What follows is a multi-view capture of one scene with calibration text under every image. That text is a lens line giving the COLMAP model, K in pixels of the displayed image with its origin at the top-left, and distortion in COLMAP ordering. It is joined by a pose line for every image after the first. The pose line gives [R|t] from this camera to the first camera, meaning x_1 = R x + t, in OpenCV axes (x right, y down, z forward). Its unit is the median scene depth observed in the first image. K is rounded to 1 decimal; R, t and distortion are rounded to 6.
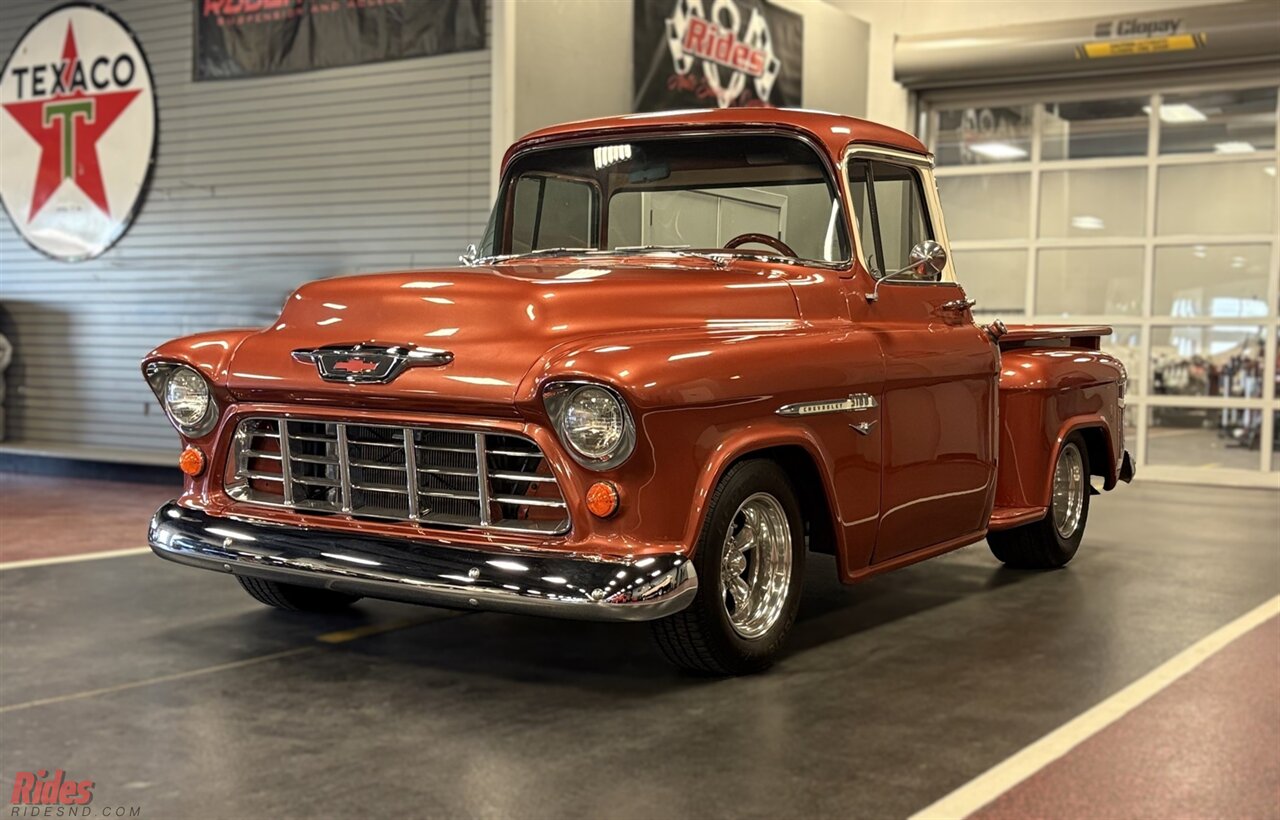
lens RADIAL K [[1603.4, 0, 638.1], [0, 1603.4, 422.0], [0, 0, 1]] dist [0.066865, 0.000000]
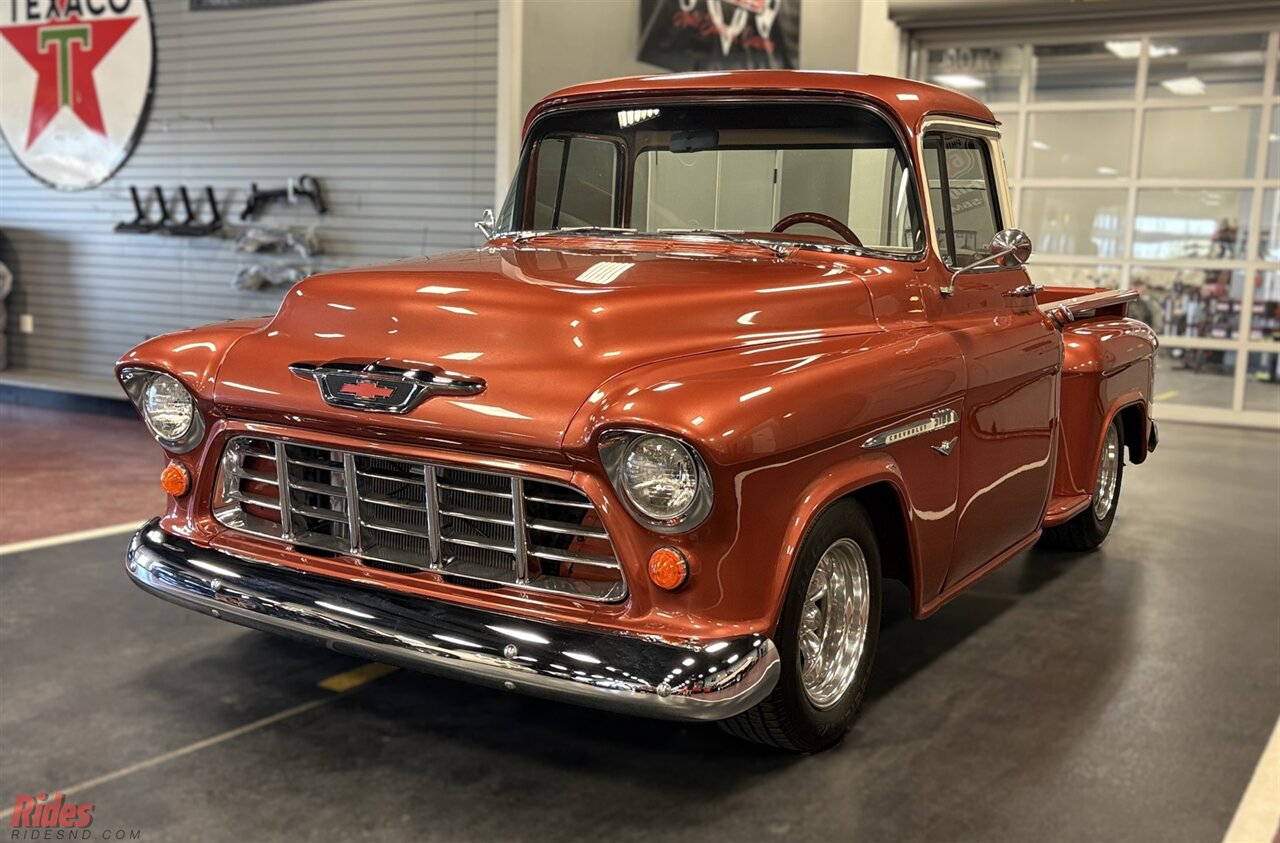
lens RADIAL K [[1407.3, 0, 639.8], [0, 1407.3, 411.9], [0, 0, 1]] dist [0.041906, 0.000000]
pose [[0.999559, 0.011612, 0.027345, -0.046148], [-0.013635, 0.997092, 0.074972, -0.069337], [-0.026395, -0.075311, 0.996811, 0.227872]]
